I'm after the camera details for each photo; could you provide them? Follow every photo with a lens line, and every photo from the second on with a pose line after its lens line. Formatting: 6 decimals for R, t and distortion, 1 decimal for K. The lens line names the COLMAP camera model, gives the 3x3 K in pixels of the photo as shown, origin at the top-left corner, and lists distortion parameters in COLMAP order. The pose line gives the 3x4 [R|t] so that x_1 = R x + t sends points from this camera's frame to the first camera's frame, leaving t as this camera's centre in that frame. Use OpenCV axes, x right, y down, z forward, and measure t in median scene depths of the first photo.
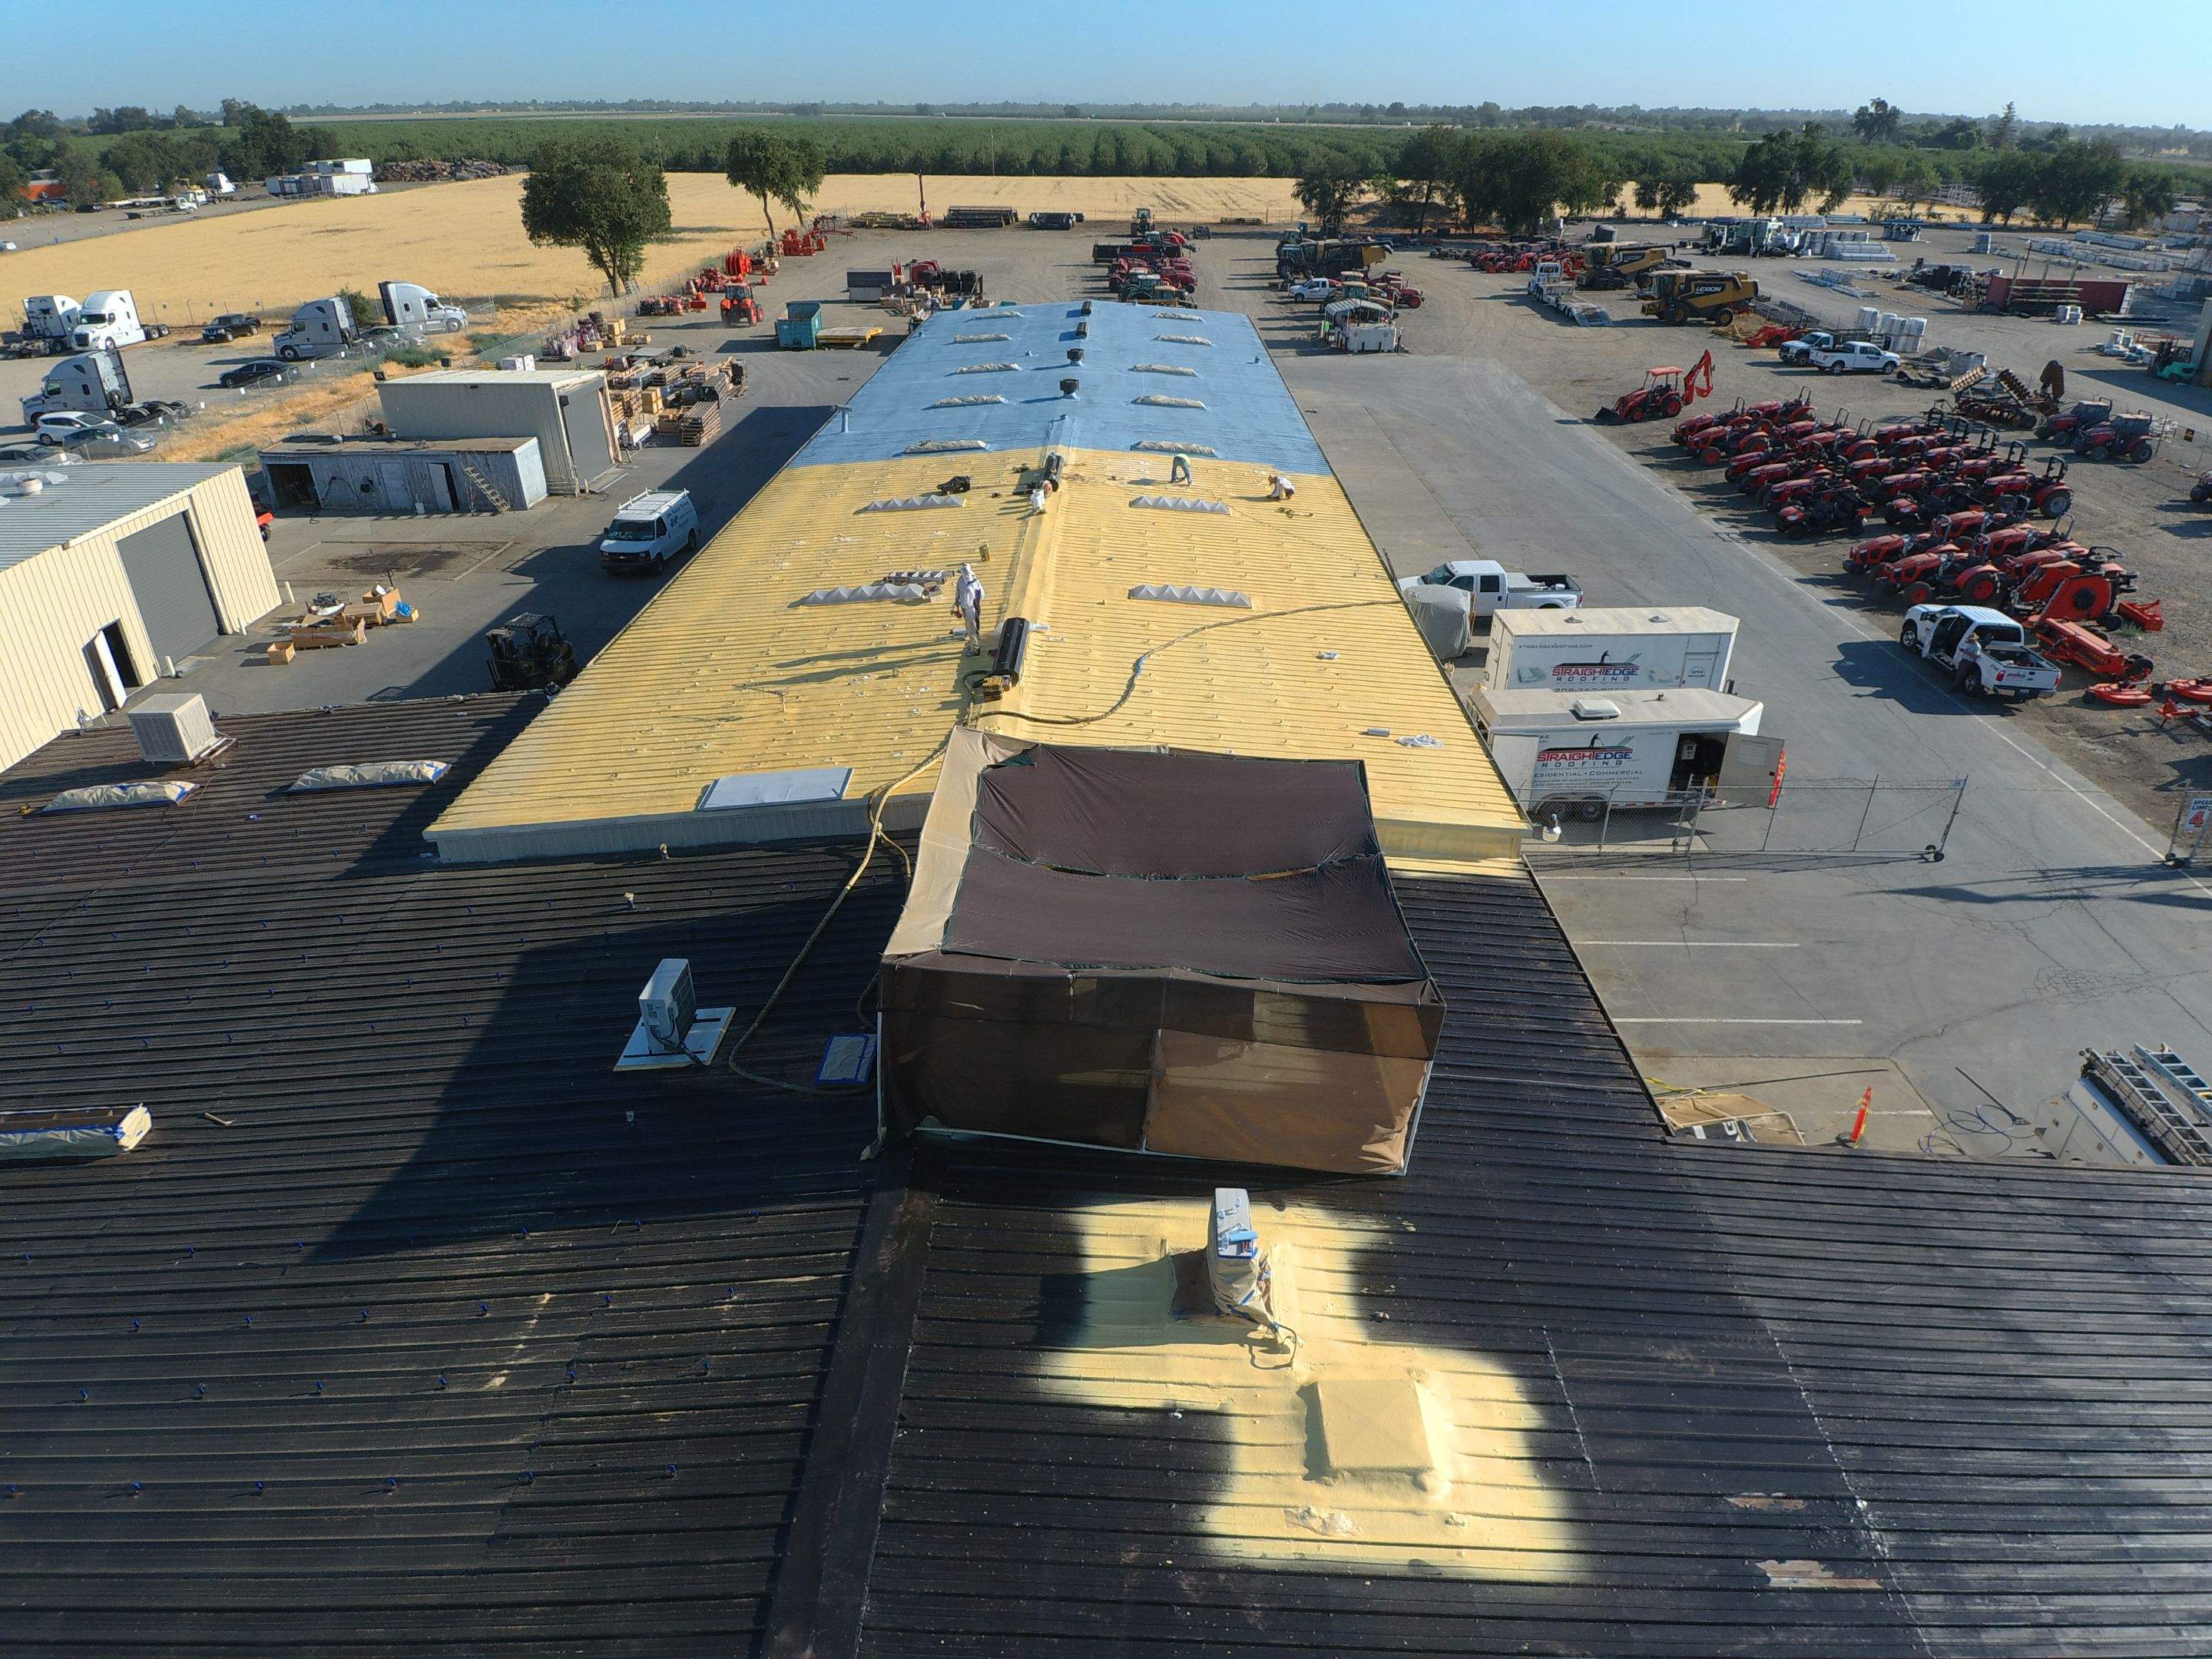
lens RADIAL K [[1320.9, 0, 1149.1], [0, 1320.9, 833.5], [0, 0, 1]] dist [0.084465, -0.115783]
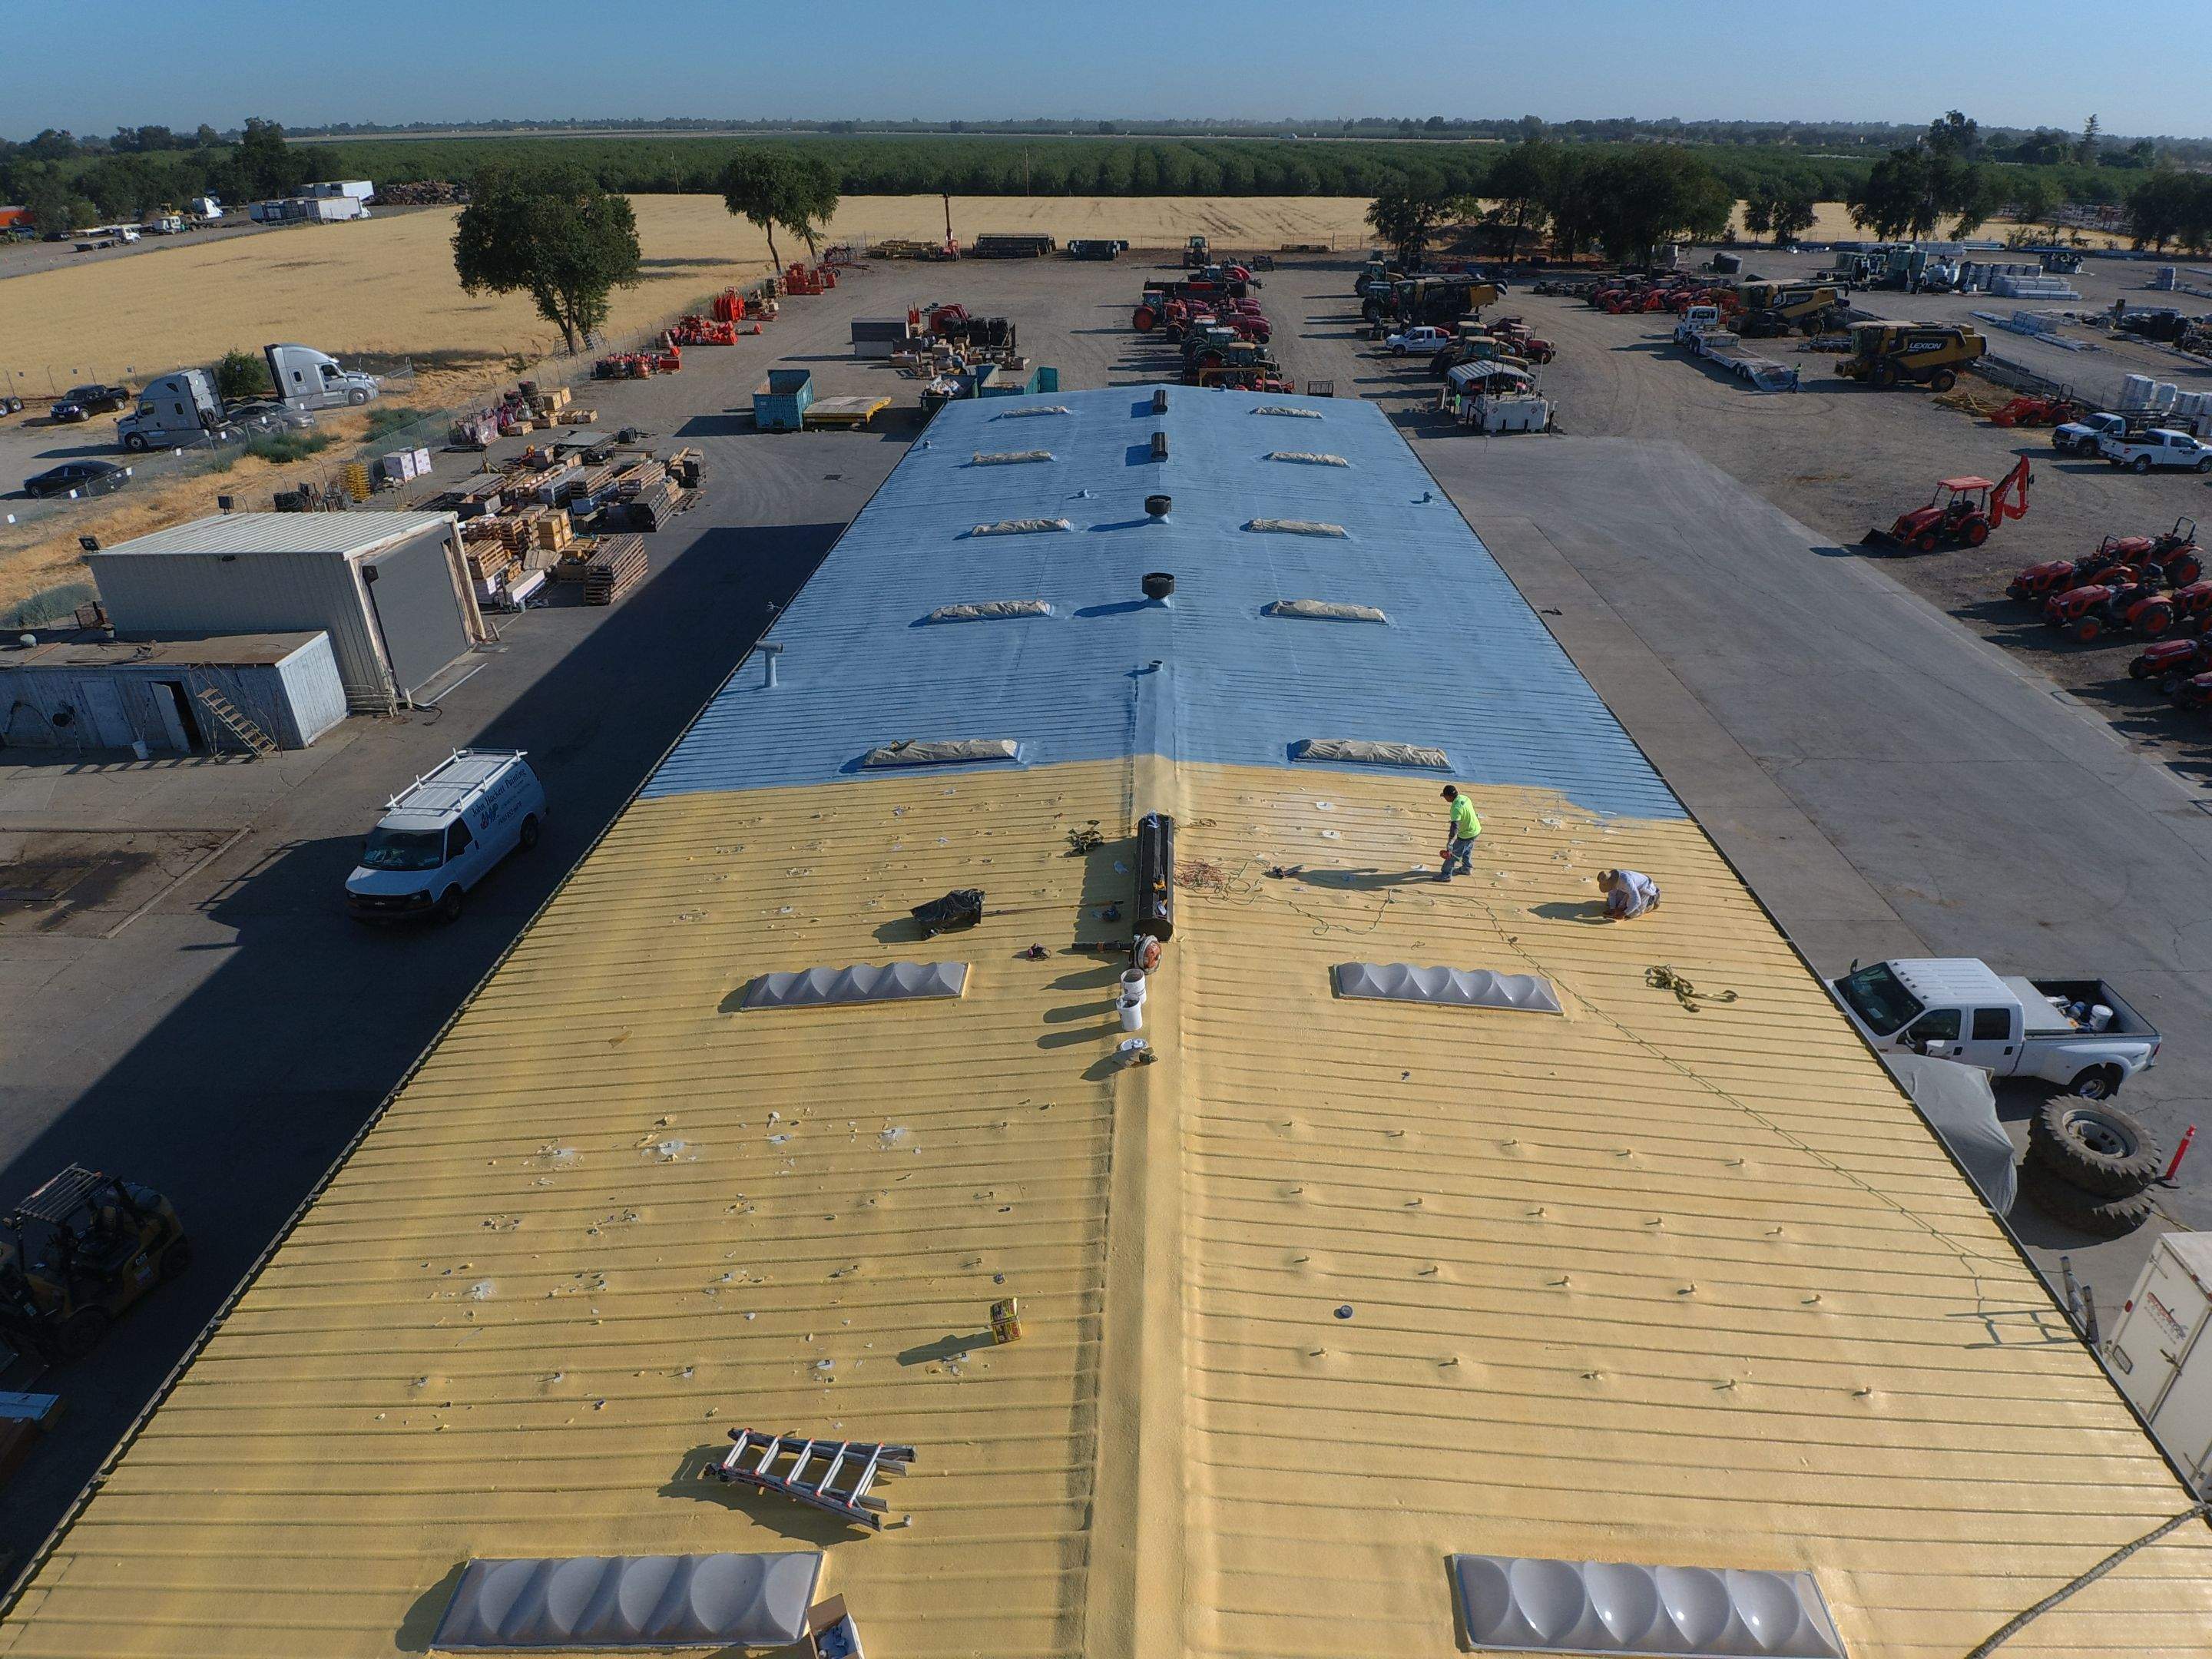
lens RADIAL K [[1320.9, 0, 1149.1], [0, 1320.9, 833.5], [0, 0, 1]] dist [0.084465, -0.115783]
pose [[0.999748, 0.005713, -0.021708, -0.028012], [-0.005913, 0.999941, -0.009155, -0.121882], [0.021654, 0.009281, 0.999722, 0.227058]]
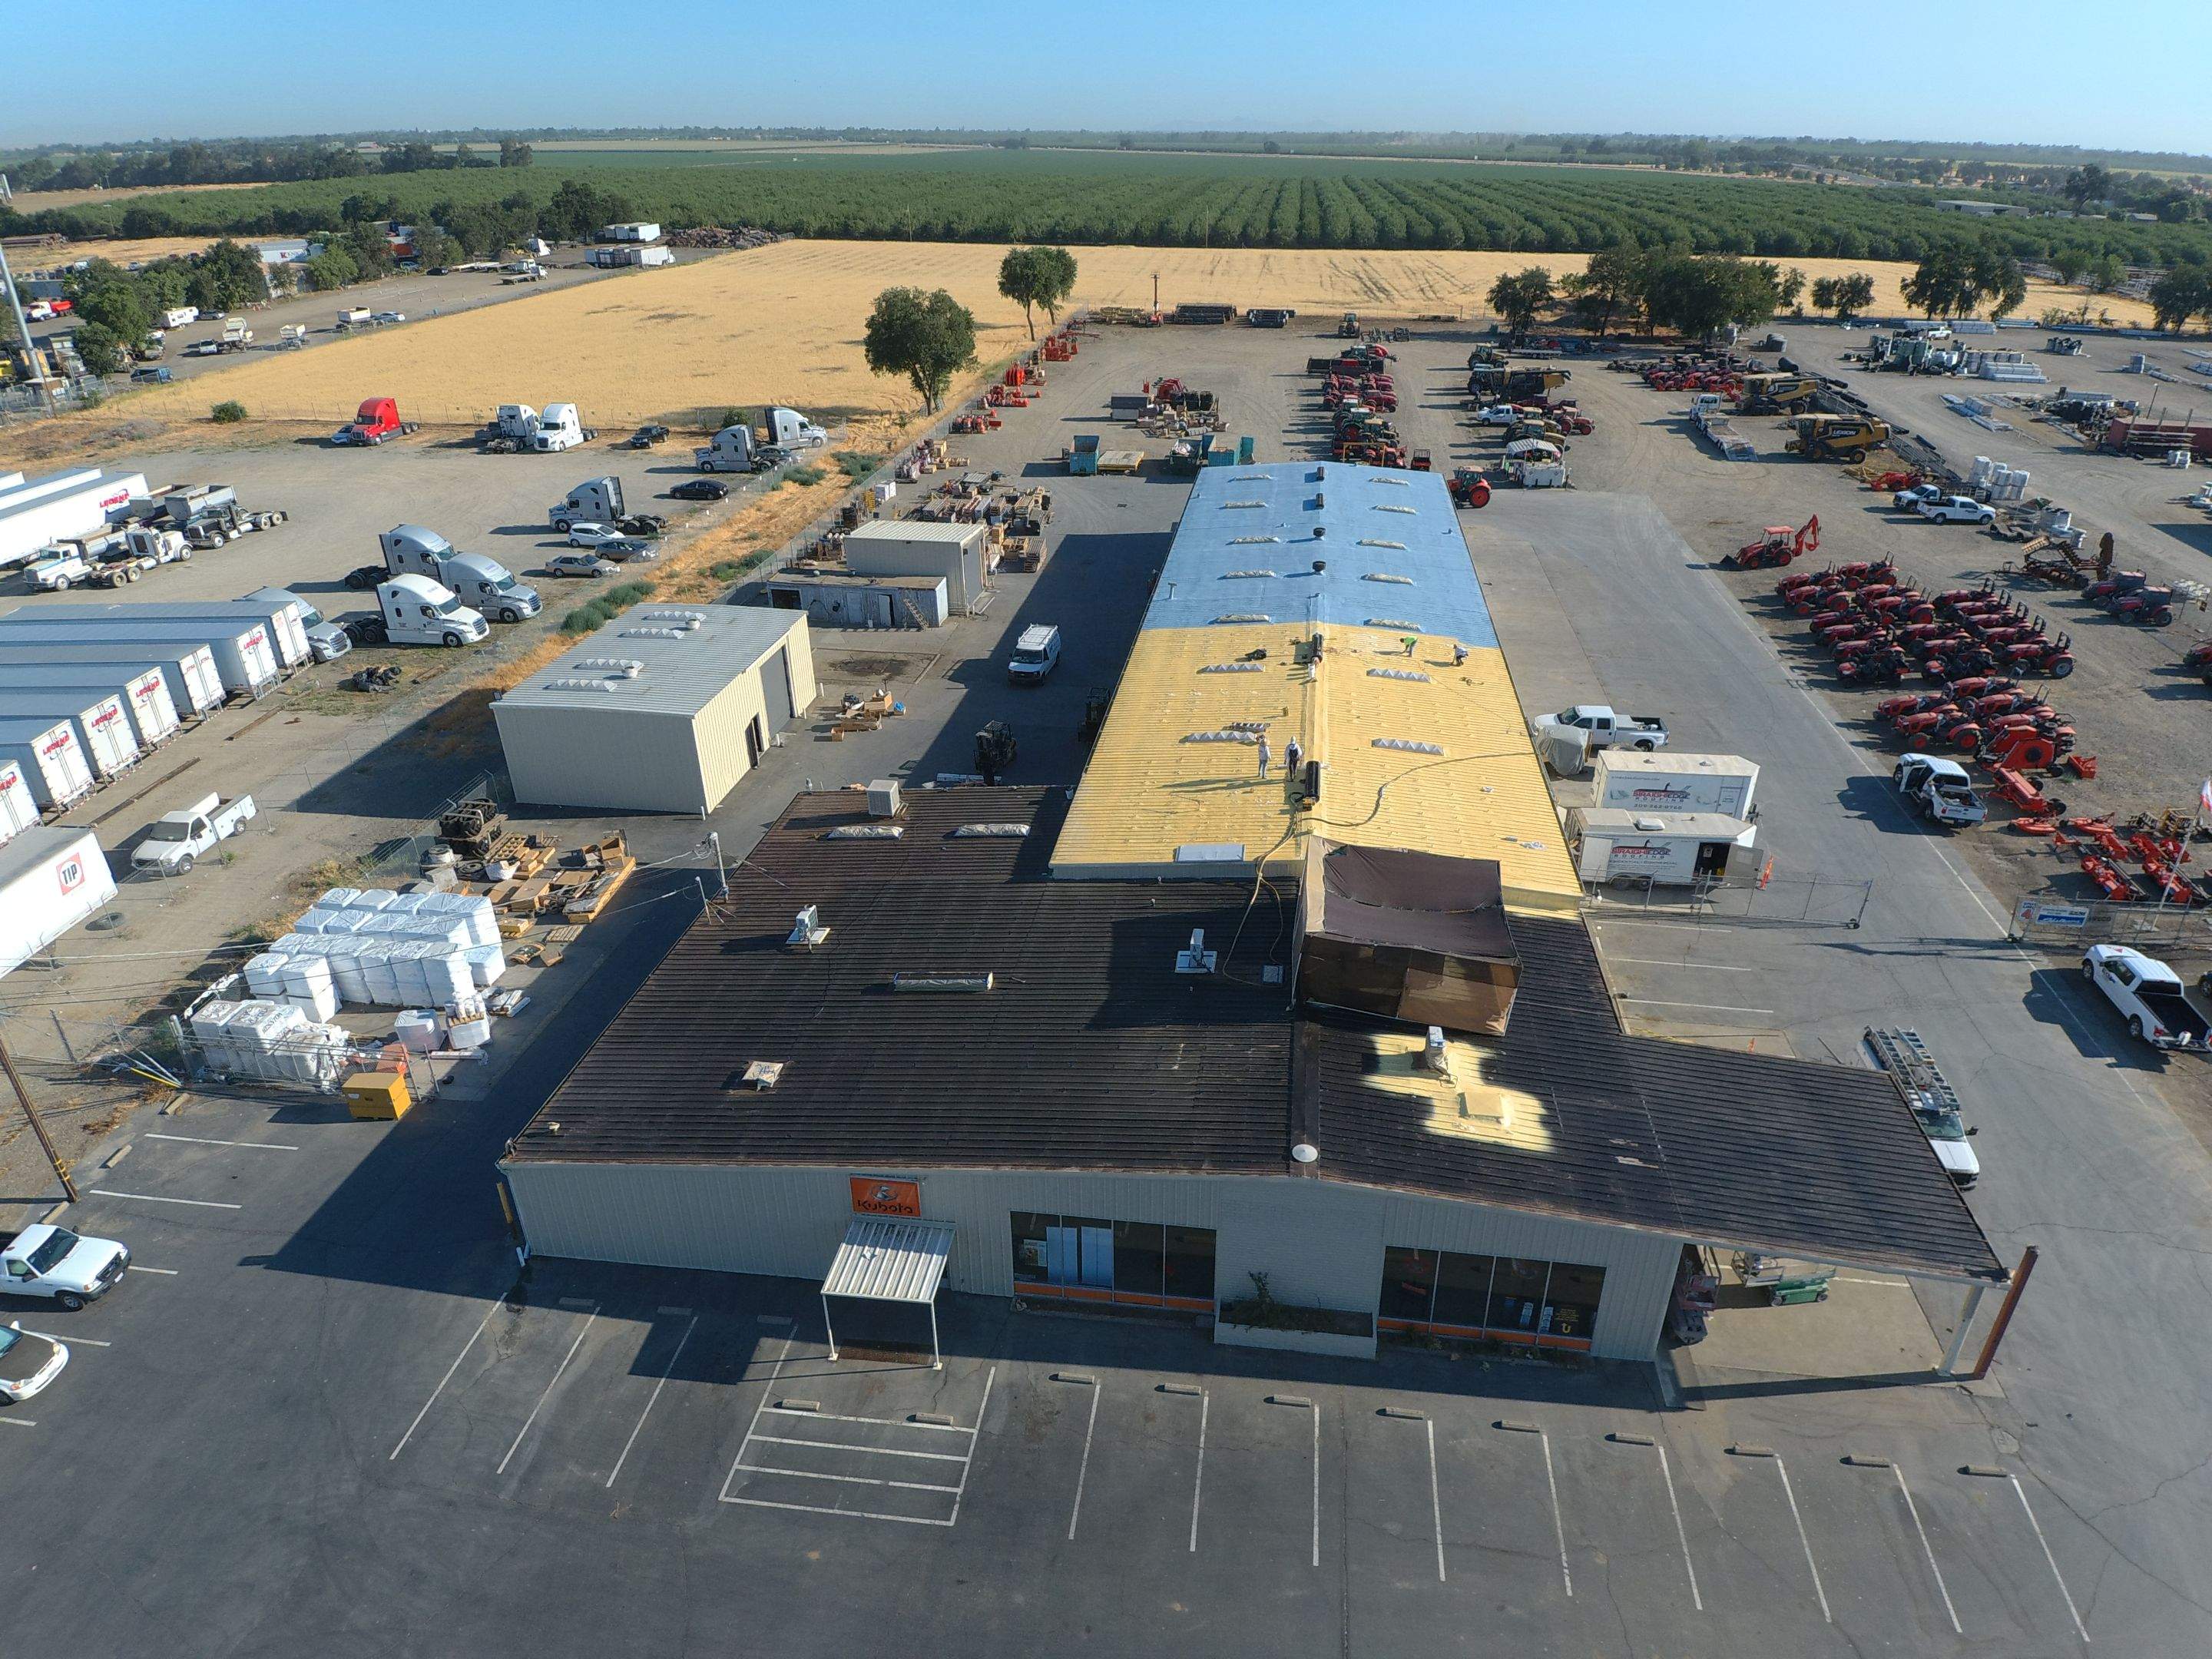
lens RADIAL K [[1320.9, 0, 1149.1], [0, 1320.9, 833.5], [0, 0, 1]] dist [0.084465, -0.115783]
pose [[0.991666, 0.059835, -0.114094, -0.033932], [-0.061386, 0.998063, -0.010123, -0.009064], [0.113267, 0.017043, 0.993418, -0.257660]]
